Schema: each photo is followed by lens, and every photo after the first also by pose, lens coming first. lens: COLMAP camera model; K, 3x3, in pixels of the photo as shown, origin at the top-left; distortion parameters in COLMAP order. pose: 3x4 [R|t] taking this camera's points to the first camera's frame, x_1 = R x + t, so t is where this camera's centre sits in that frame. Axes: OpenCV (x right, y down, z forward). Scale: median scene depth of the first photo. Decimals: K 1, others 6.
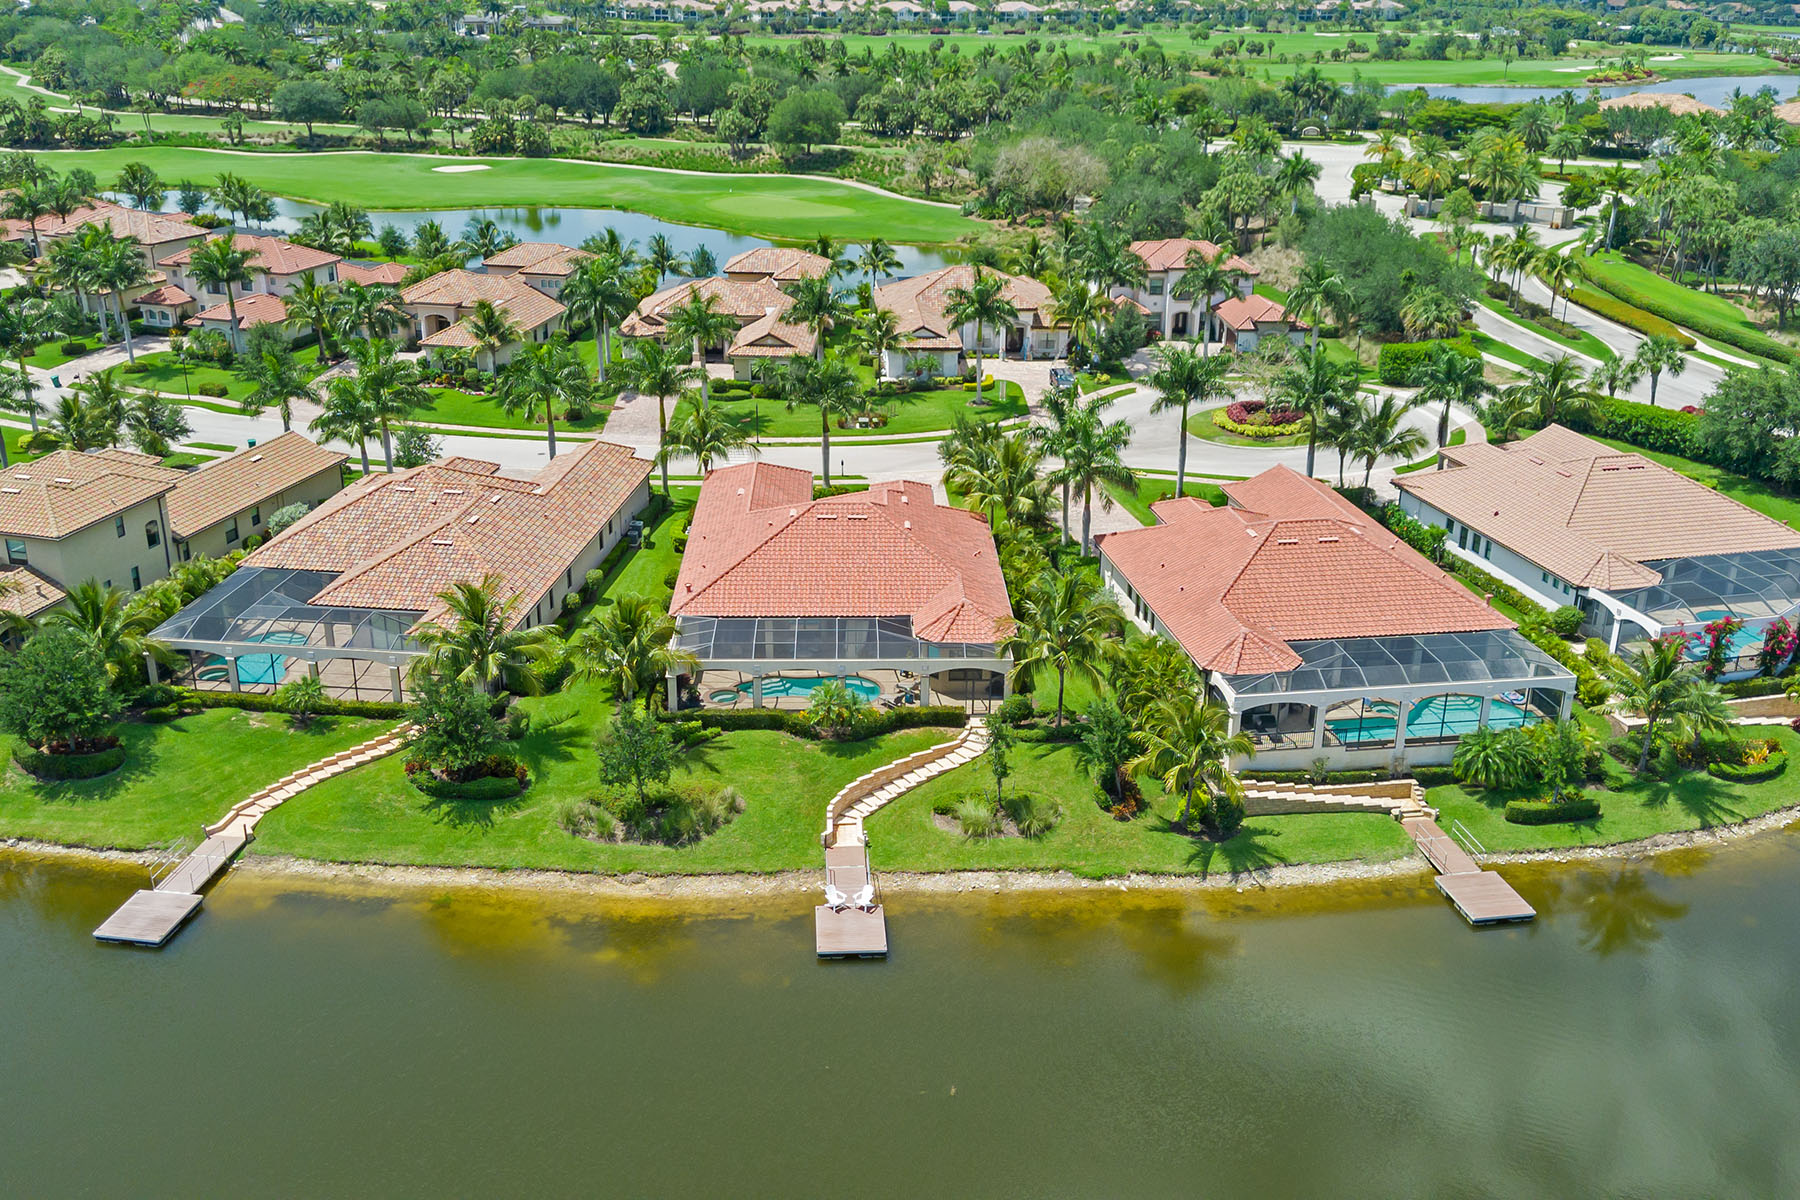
lens RADIAL K [[1684.3, 0, 902.2], [0, 1684.3, 598.0], [0, 0, 1]] dist [0.026809, 0.000000]
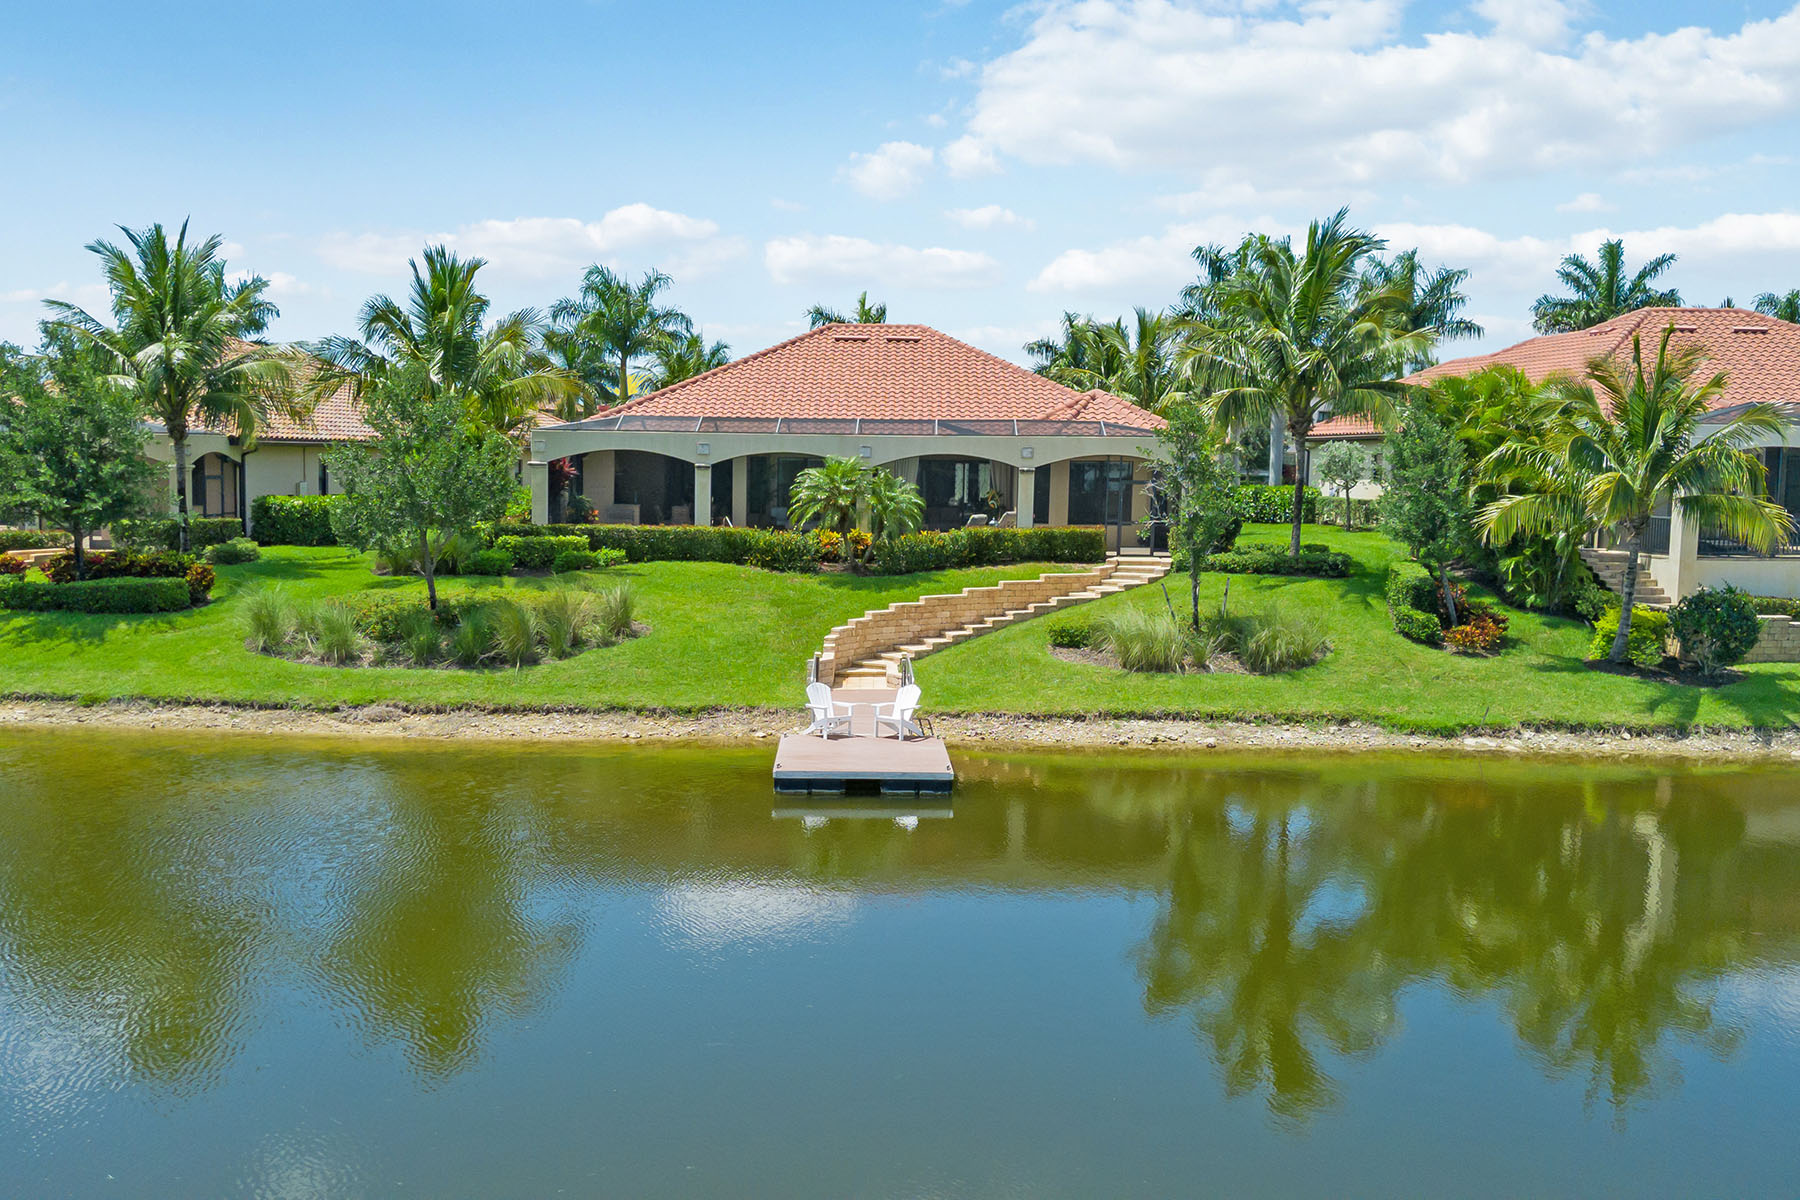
lens RADIAL K [[1684.3, 0, 889.3], [0, 1684.3, 609.8], [0, 0, 1]] dist [0.026809, 0.000000]
pose [[0.999192, 0.012021, -0.038352, -0.008791], [-0.022471, 0.958231, -0.285112, 0.257121], [0.033322, 0.285744, 0.957727, 0.564619]]
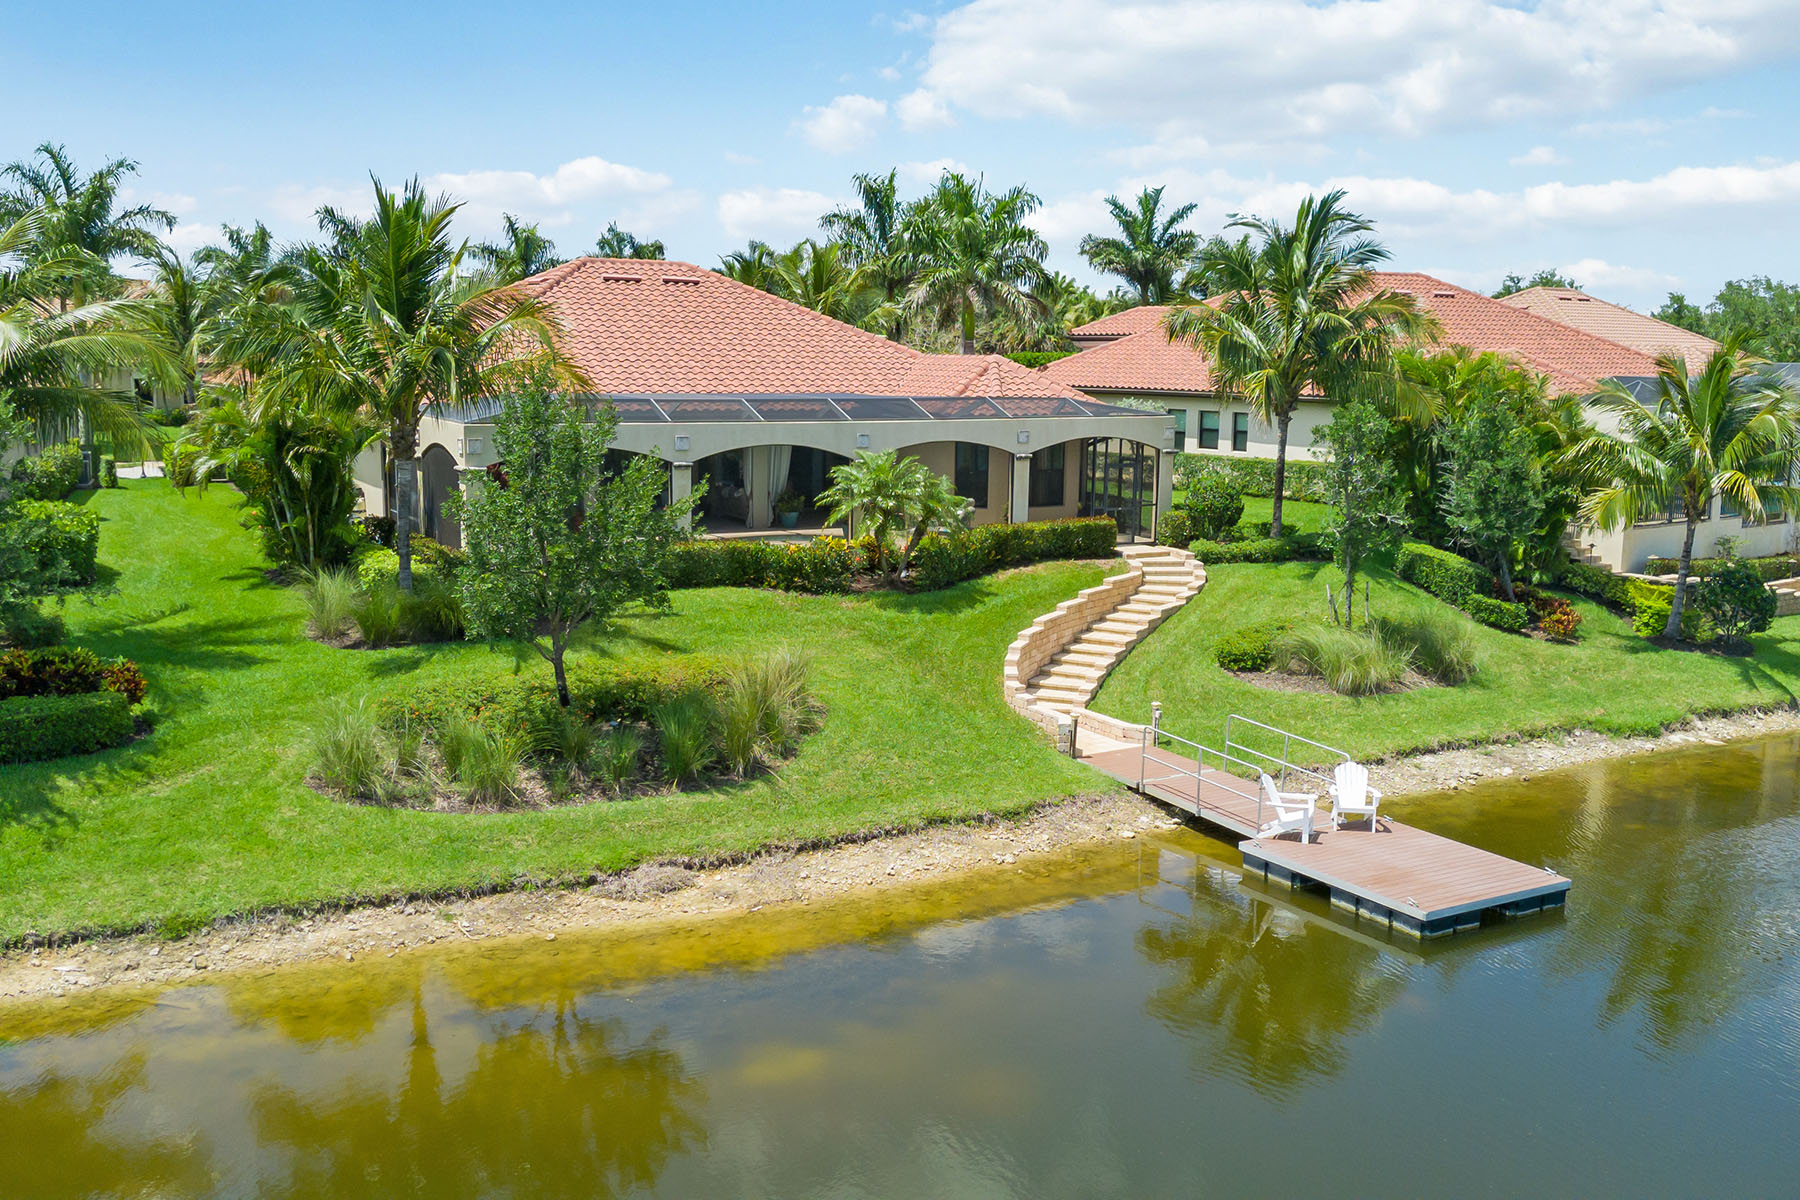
lens RADIAL K [[1684.3, 0, 905.1], [0, 1684.3, 599.8], [0, 0, 1]] dist [0.026809, 0.000000]
pose [[0.875468, -0.062550, 0.479211, -0.258029], [0.167914, 0.969182, -0.180256, 0.176177], [-0.453167, 0.238274, 0.858990, 0.689108]]
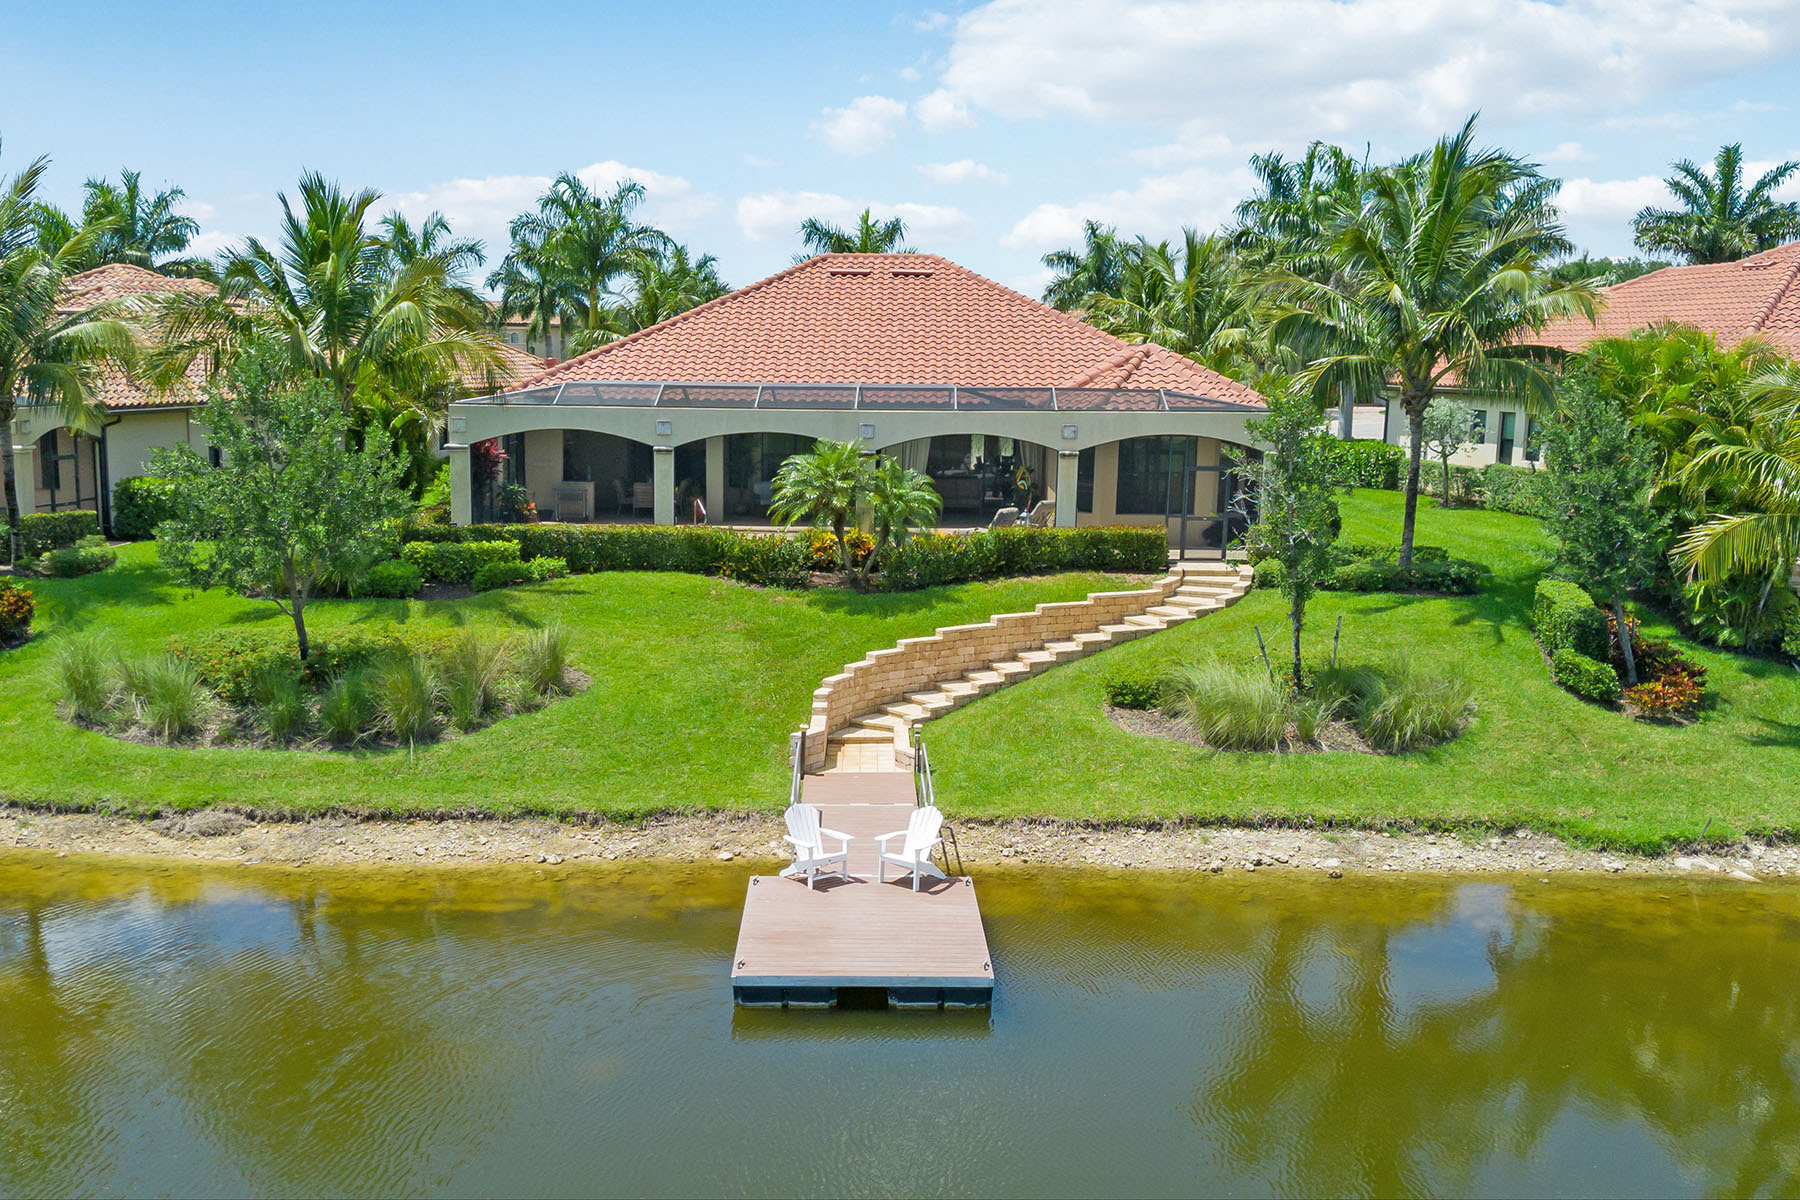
lens RADIAL K [[1684.3, 0, 896.6], [0, 1684.3, 593.6], [0, 0, 1]] dist [0.026809, 0.000000]
pose [[0.999273, 0.011080, -0.036486, -0.014087], [-0.019261, 0.972481, -0.232186, 0.192584], [0.032909, 0.232720, 0.971987, 0.661505]]
